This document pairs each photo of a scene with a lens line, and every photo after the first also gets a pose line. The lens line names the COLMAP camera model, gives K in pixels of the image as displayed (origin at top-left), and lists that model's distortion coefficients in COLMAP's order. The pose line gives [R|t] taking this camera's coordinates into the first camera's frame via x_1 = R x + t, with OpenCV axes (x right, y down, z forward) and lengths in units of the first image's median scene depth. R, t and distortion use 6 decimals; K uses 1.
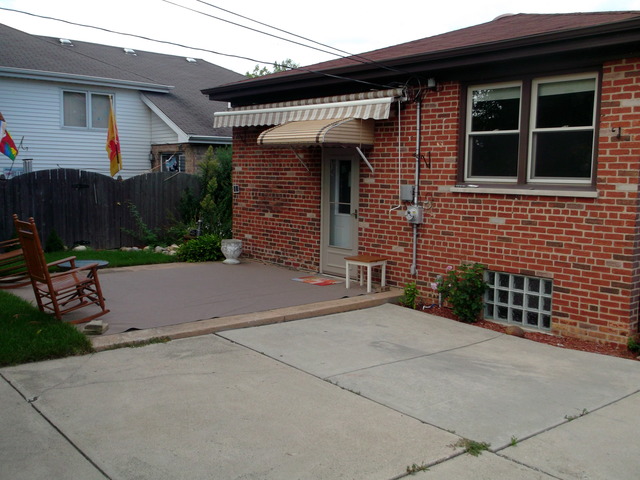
lens RADIAL K [[633.6, 0, 312.4], [0, 633.6, 238.2], [0, 0, 1]] dist [0.002429, 0.026452]
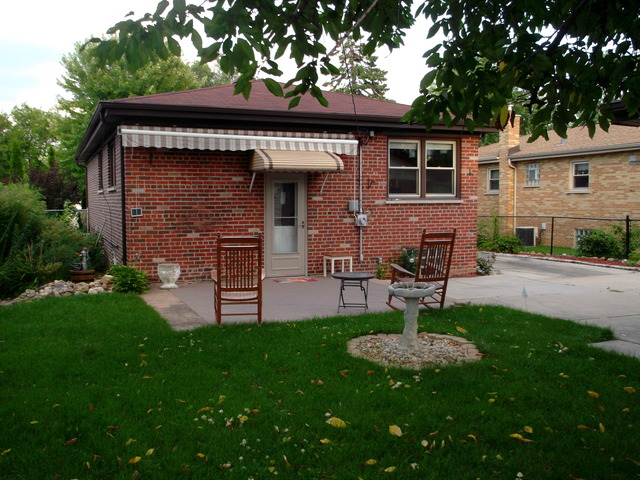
lens RADIAL K [[633.6, 0, 312.4], [0, 633.6, 238.2], [0, 0, 1]] dist [0.002429, 0.026452]
pose [[0.313892, -0.081262, 0.945975, -1.314375], [0.105618, 0.993135, 0.050268, -0.084217], [-0.943566, 0.084133, 0.320320, 0.652992]]
